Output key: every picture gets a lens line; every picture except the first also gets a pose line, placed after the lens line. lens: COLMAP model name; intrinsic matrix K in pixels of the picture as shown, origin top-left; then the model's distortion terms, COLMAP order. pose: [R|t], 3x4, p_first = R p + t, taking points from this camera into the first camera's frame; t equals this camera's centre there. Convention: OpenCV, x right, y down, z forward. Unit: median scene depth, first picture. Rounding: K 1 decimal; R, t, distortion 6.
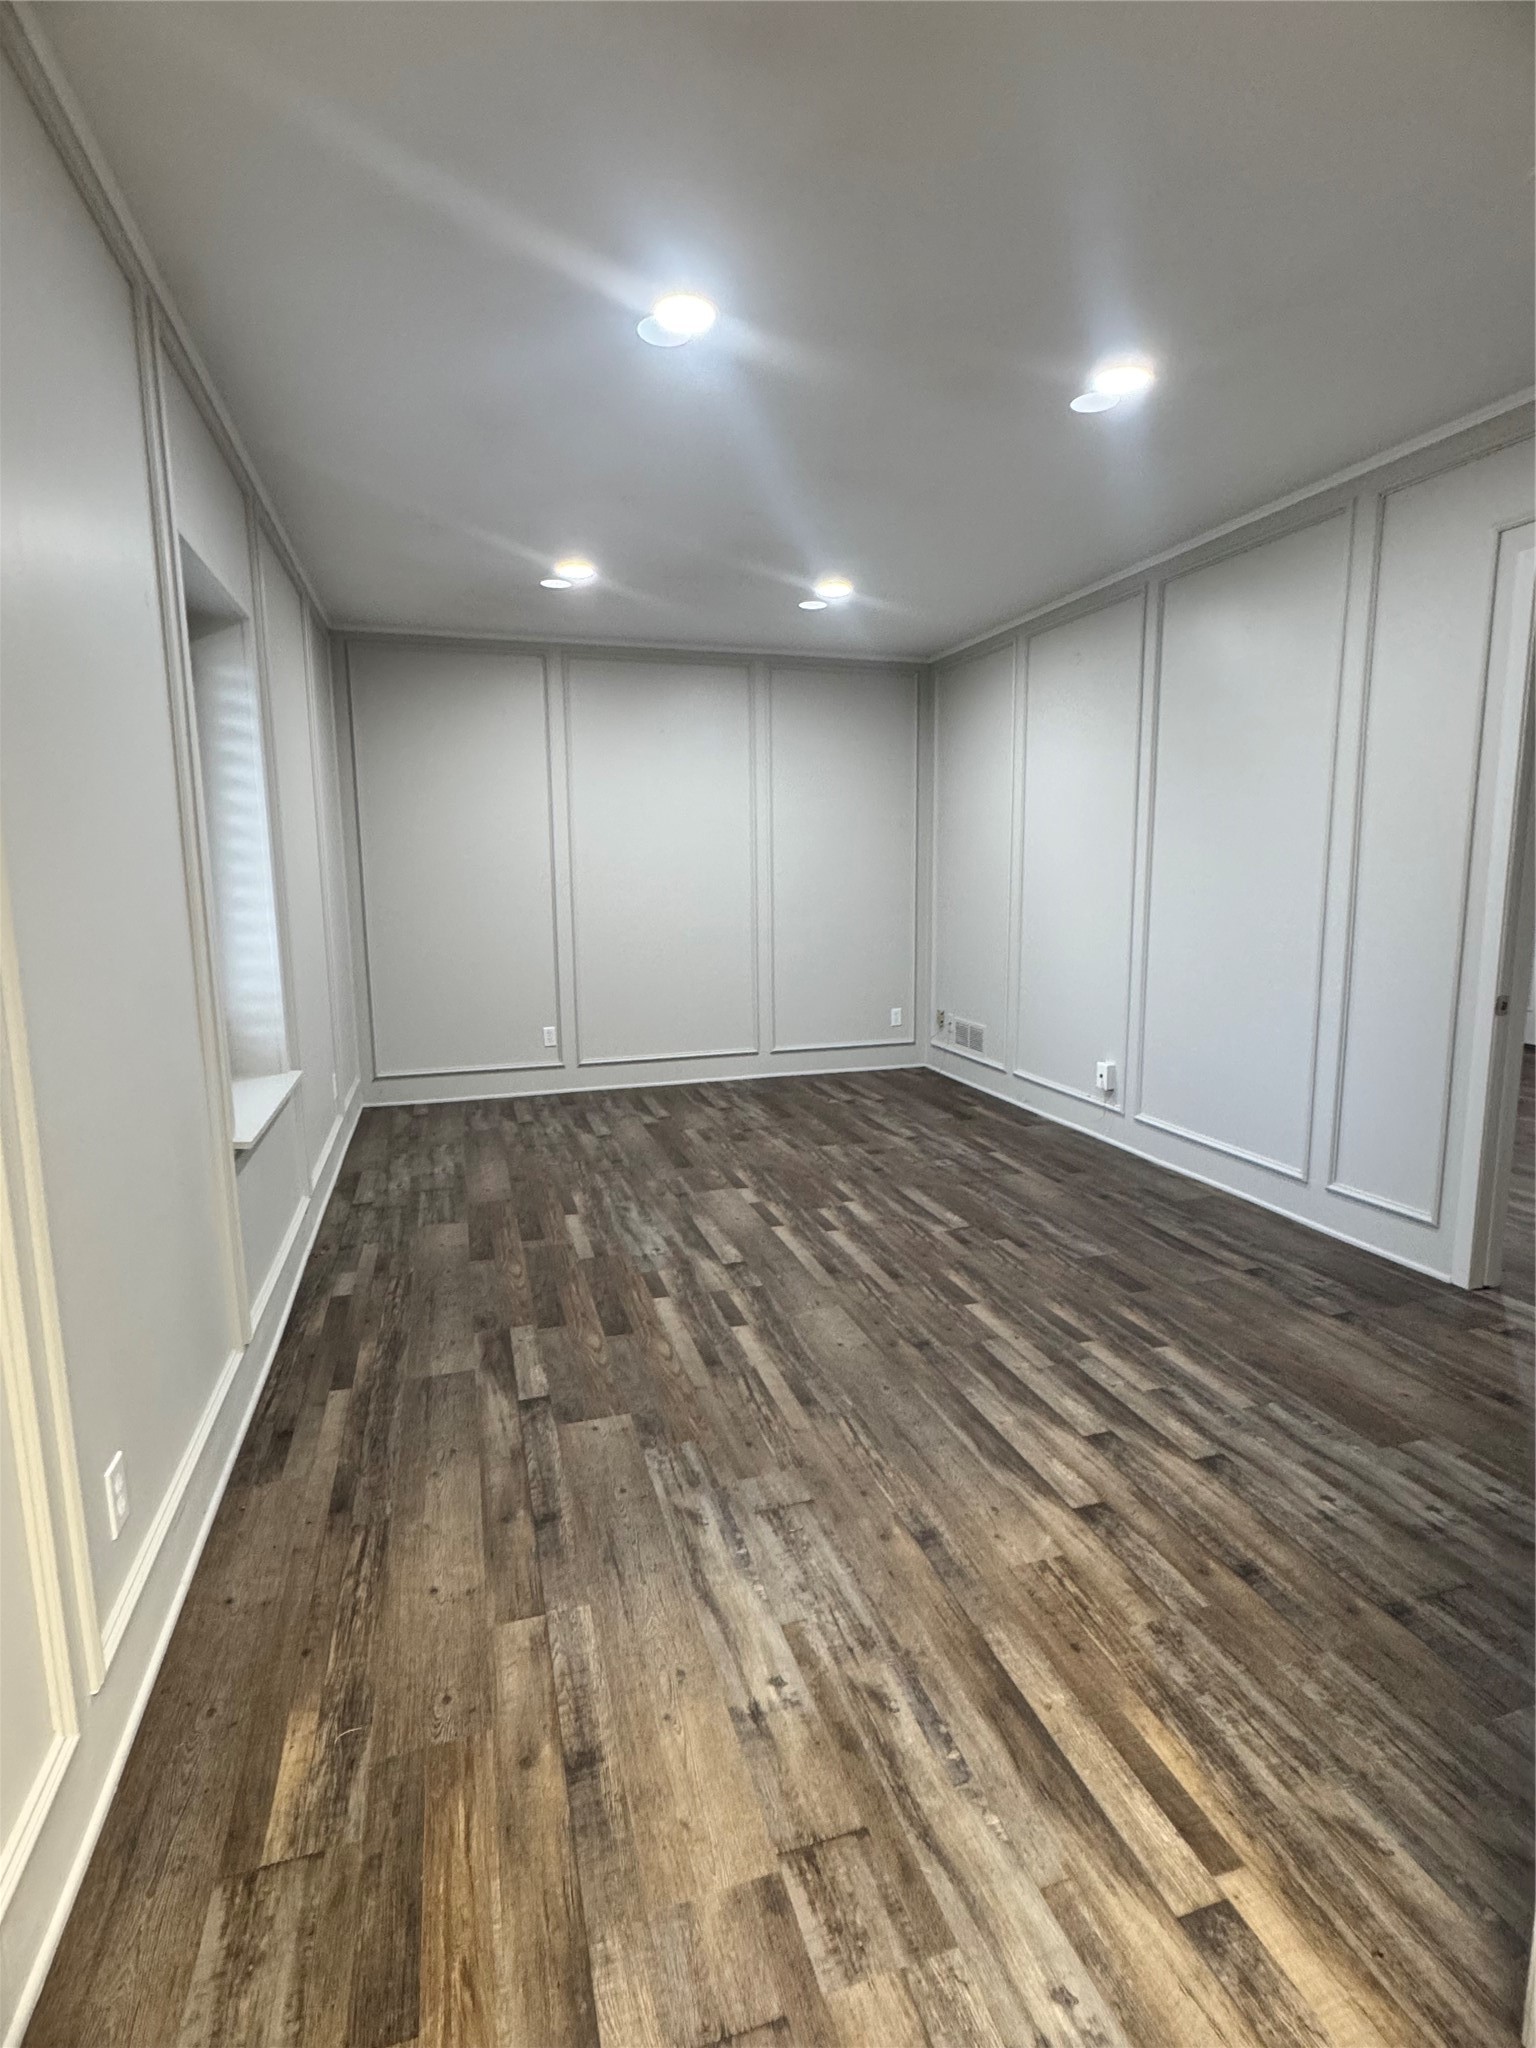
lens RADIAL K [[1008.2, 0, 770.2], [0, 1008.2, 1020.1], [0, 0, 1]] dist [-0.001996, 0.000822]
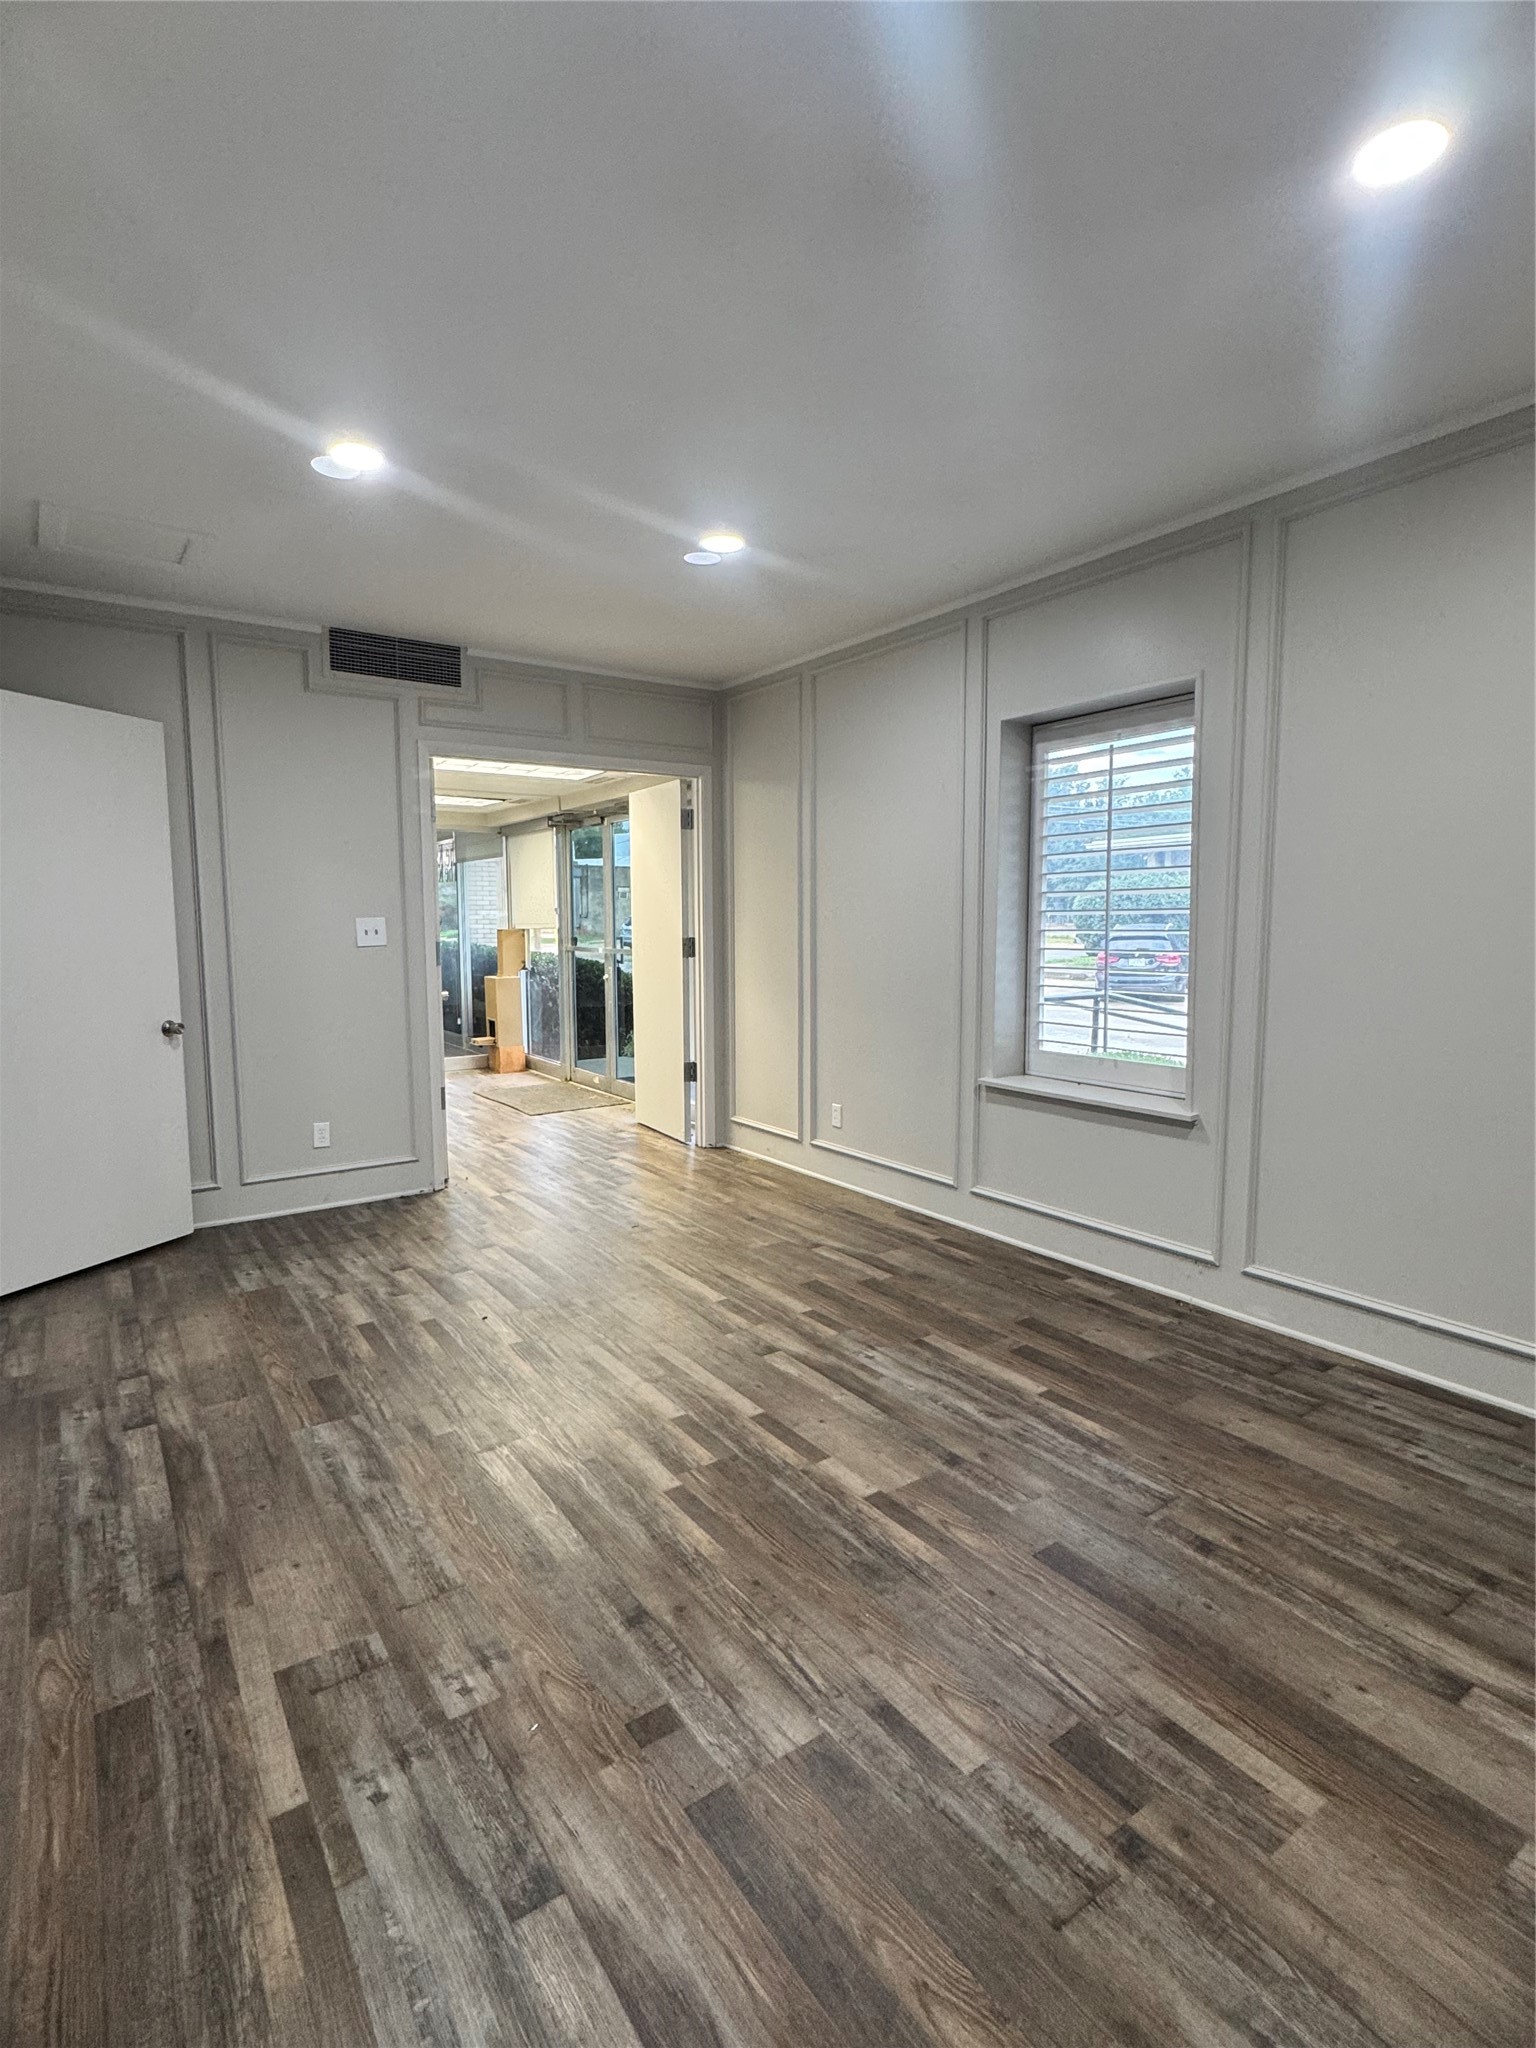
lens RADIAL K [[1008.2, 0, 770.3], [0, 1008.2, 1037.6], [0, 0, 1]] dist [-0.001996, 0.000822]
pose [[-0.953872, 0.048077, -0.296340, 0.213704], [-0.031328, 0.965764, 0.257523, -0.259282], [0.298575, 0.254928, -0.919709, 1.722824]]
